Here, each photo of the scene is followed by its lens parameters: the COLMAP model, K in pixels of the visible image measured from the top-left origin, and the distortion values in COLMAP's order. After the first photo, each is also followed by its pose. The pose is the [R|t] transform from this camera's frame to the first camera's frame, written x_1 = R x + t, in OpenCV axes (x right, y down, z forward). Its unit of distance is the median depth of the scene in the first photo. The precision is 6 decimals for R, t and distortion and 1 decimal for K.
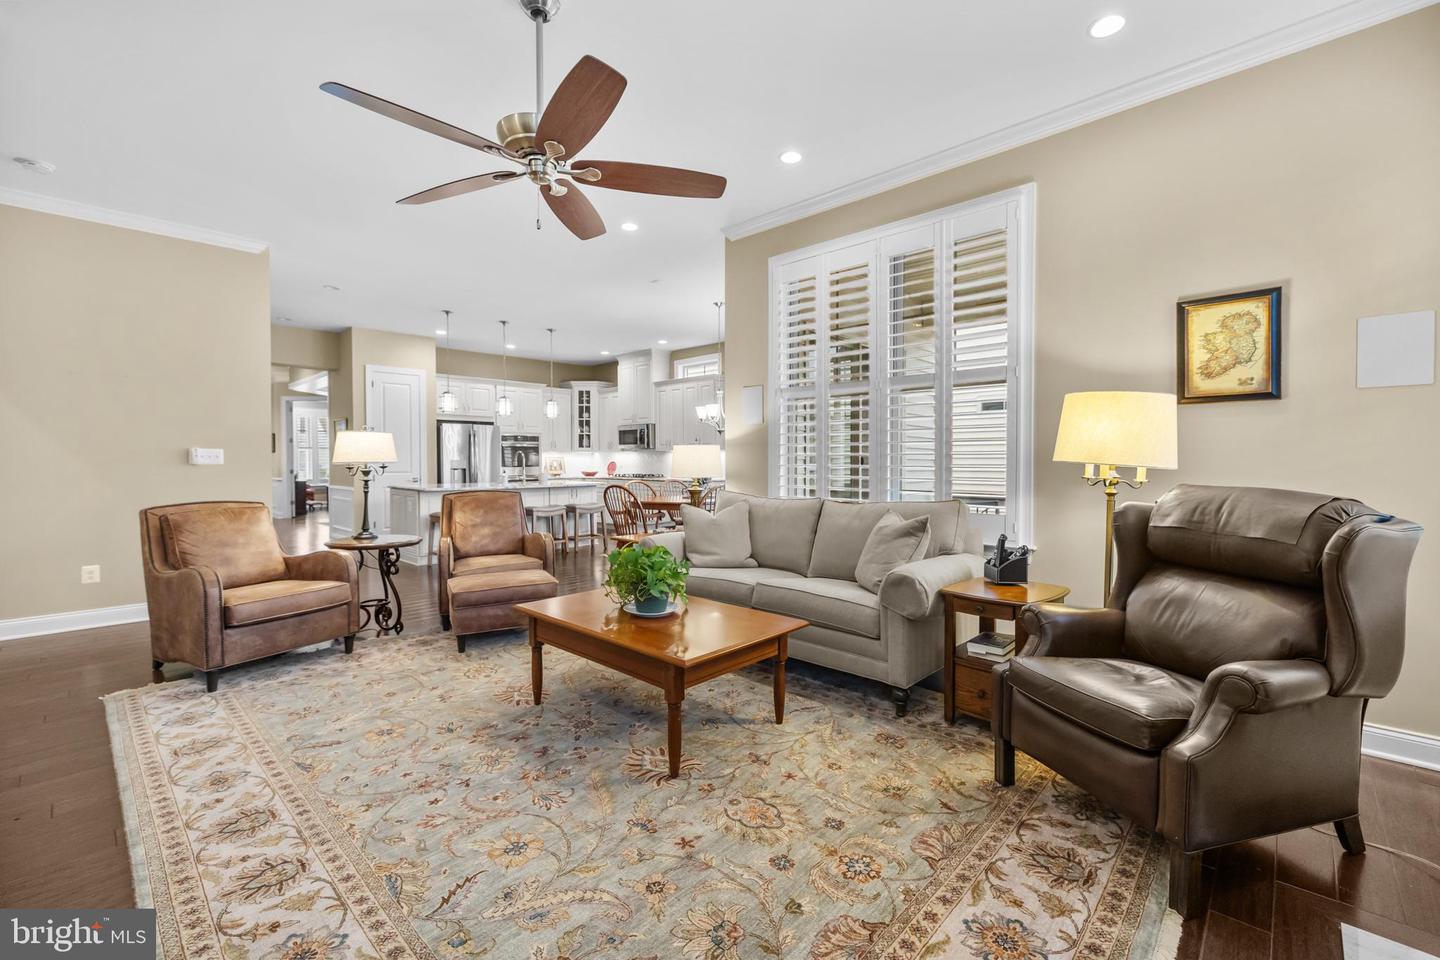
lens RADIAL K [[612.1, 0, 723.2], [0, 612.1, 464.2], [0, 0, 1]] dist [-0.001326, -0.000320]
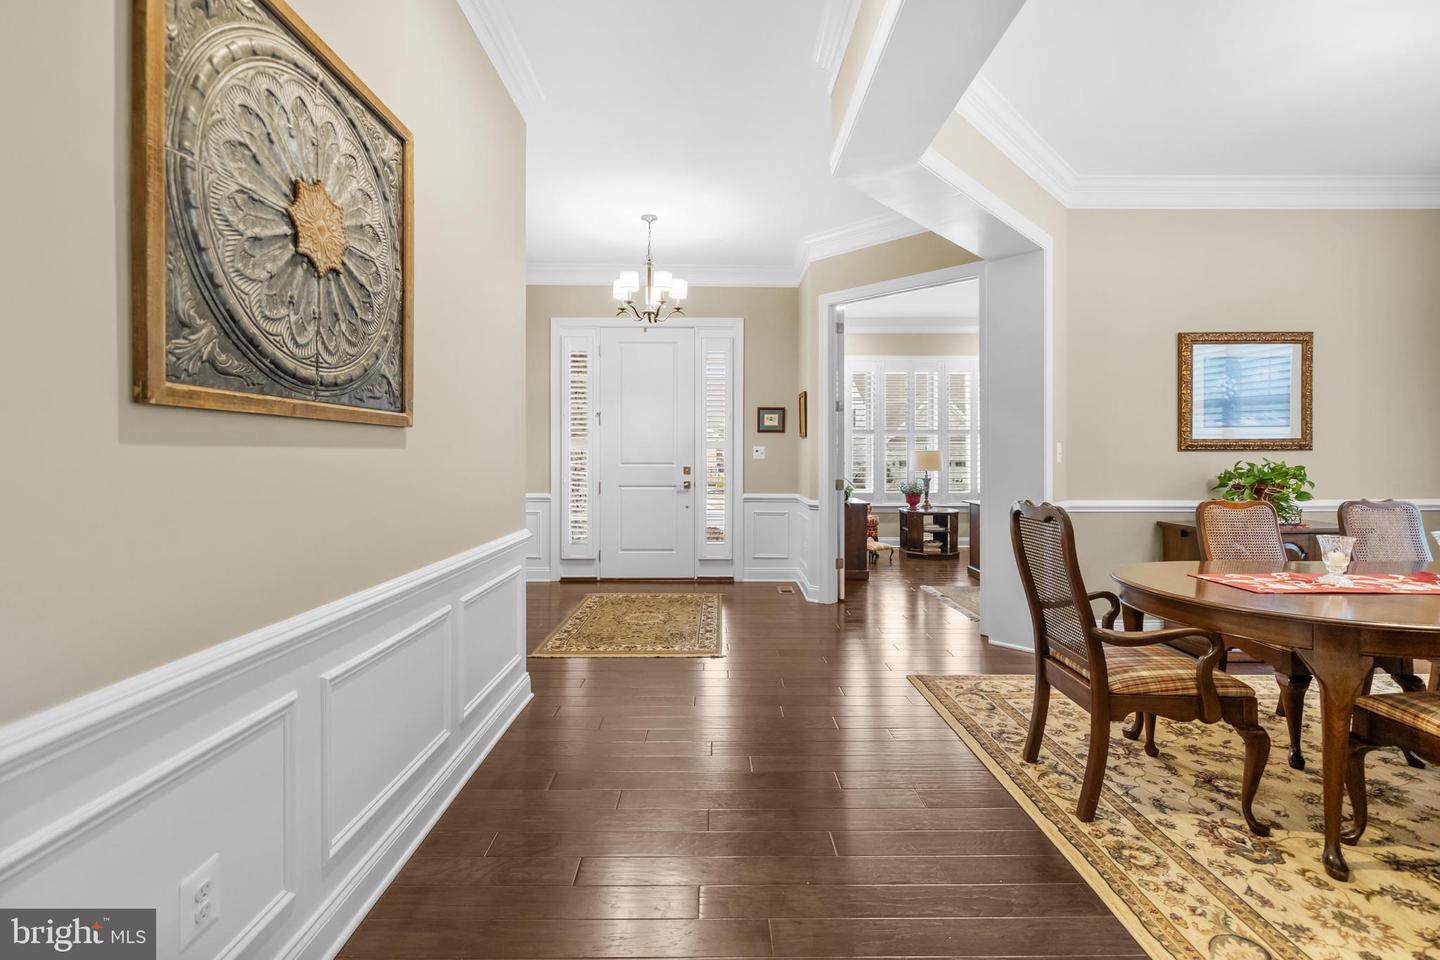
lens RADIAL K [[621.2, 0, 711.4], [0, 621.2, 463.2], [0, 0, 1]] dist [0.002029, 0.000263]
pose [[0.679101, 0.011332, -0.733958, -0.591751], [-0.008221, 0.999936, 0.007832, -0.005450], [0.733999, 0.000715, 0.679150, 0.843949]]
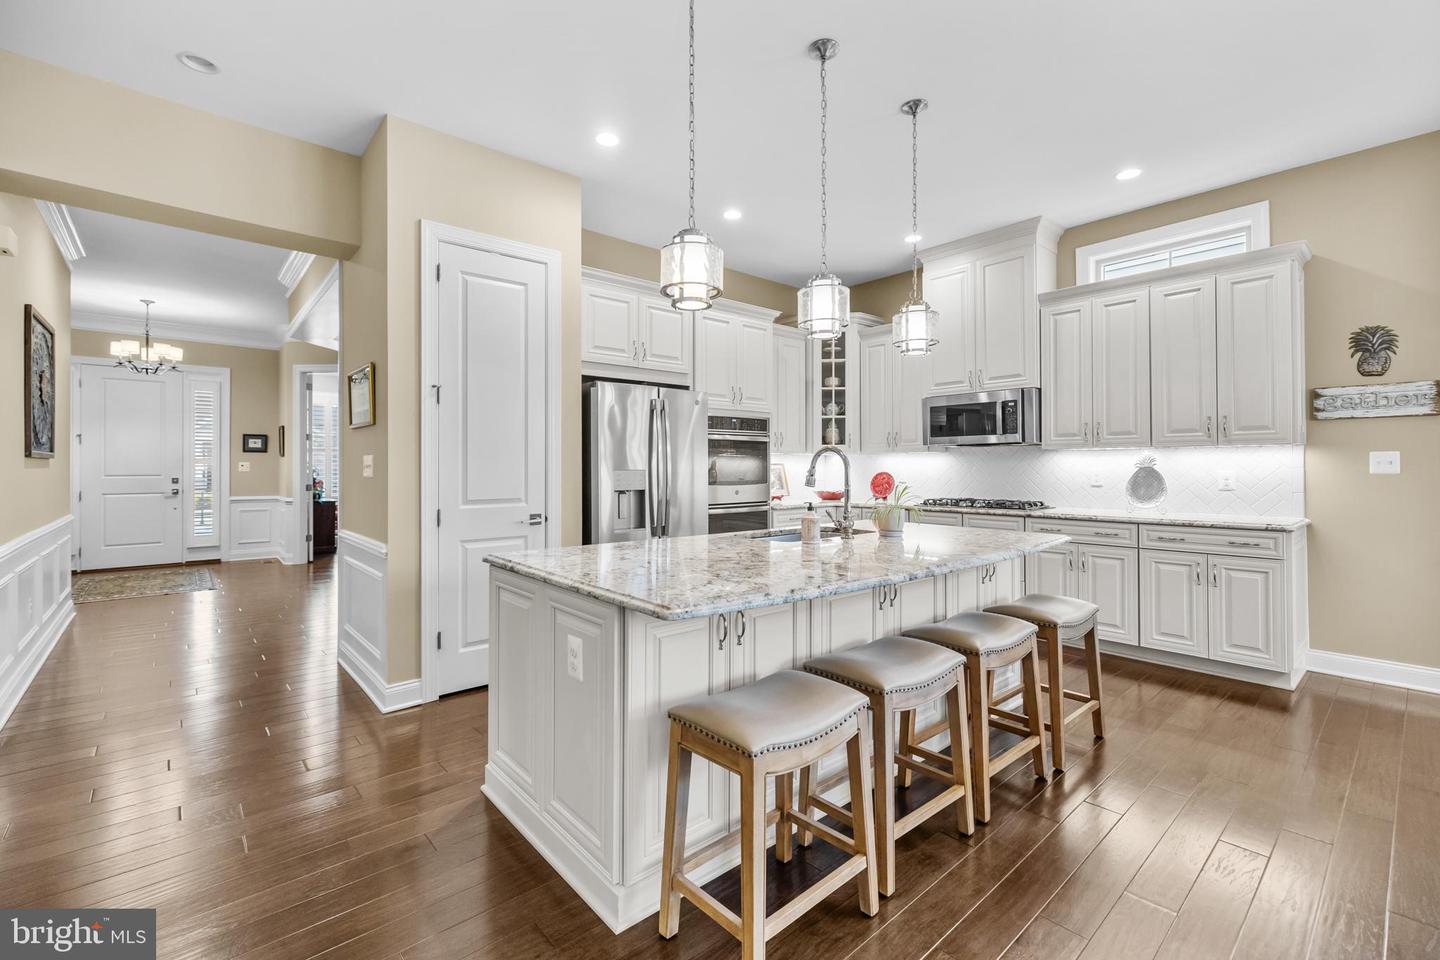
lens RADIAL K [[621.2, 0, 711.4], [0, 621.2, 463.2], [0, 0, 1]] dist [0.002029, 0.000263]
pose [[0.994760, -0.000419, -0.102241, -0.305615], [-0.000946, 0.999911, -0.013300, -0.005635], [0.102237, 0.013327, 0.994671, 0.533794]]
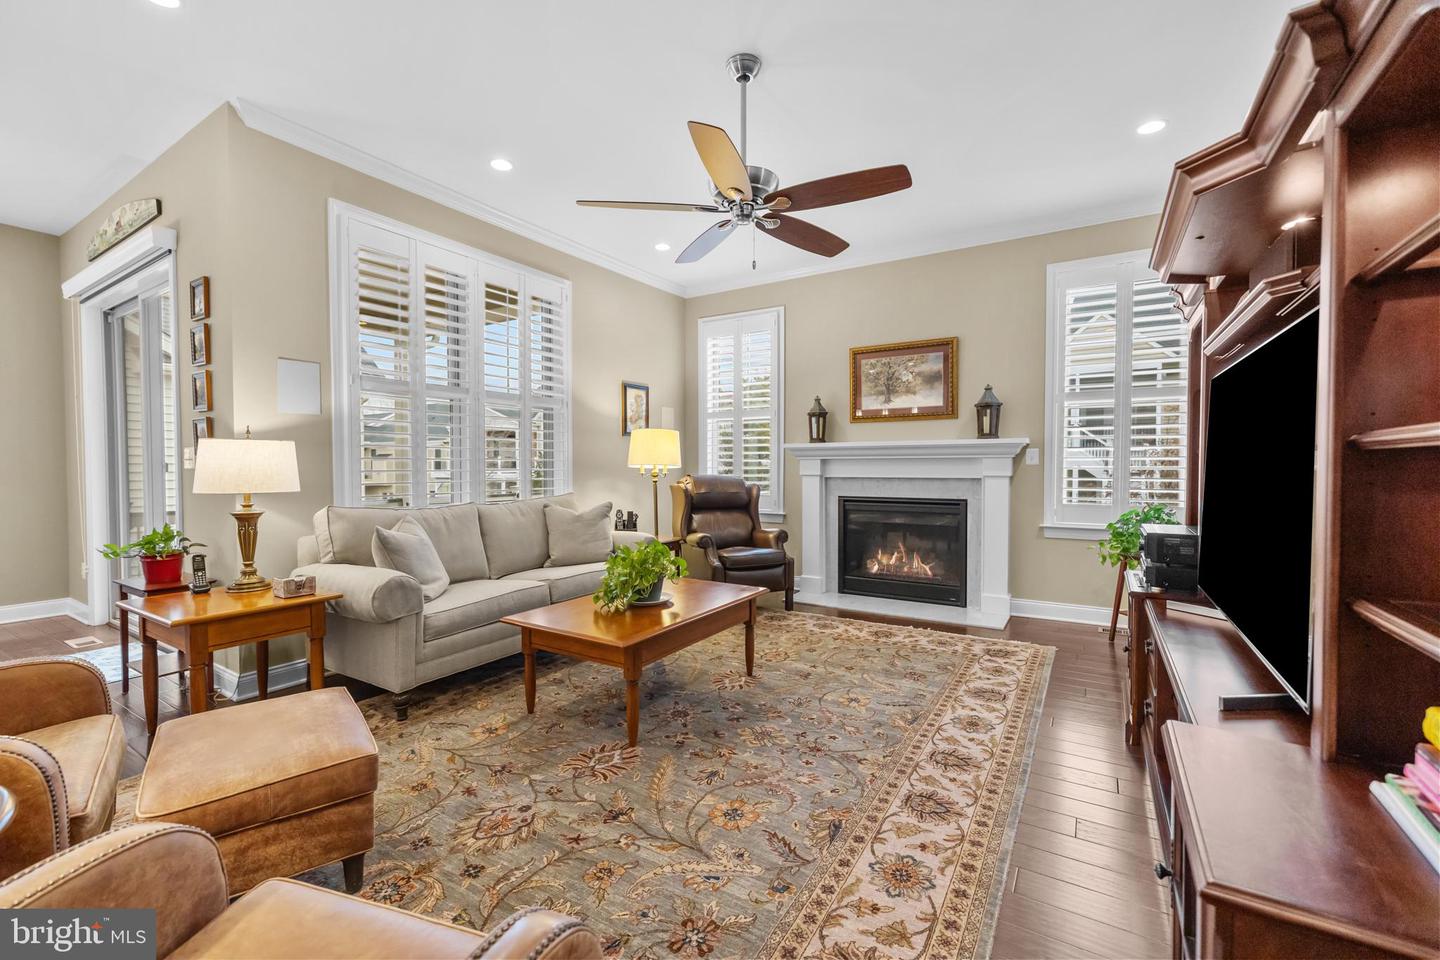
lens RADIAL K [[602.2, 0, 720.0], [0, 602.2, 480.0], [0, 0, 1]] dist [0.000768, -0.000445]
pose [[-0.193453, -0.024116, 0.980813, -0.344814], [0.010425, 0.999591, 0.026634, -0.001485], [-0.981054, 0.015378, -0.193122, 0.310159]]
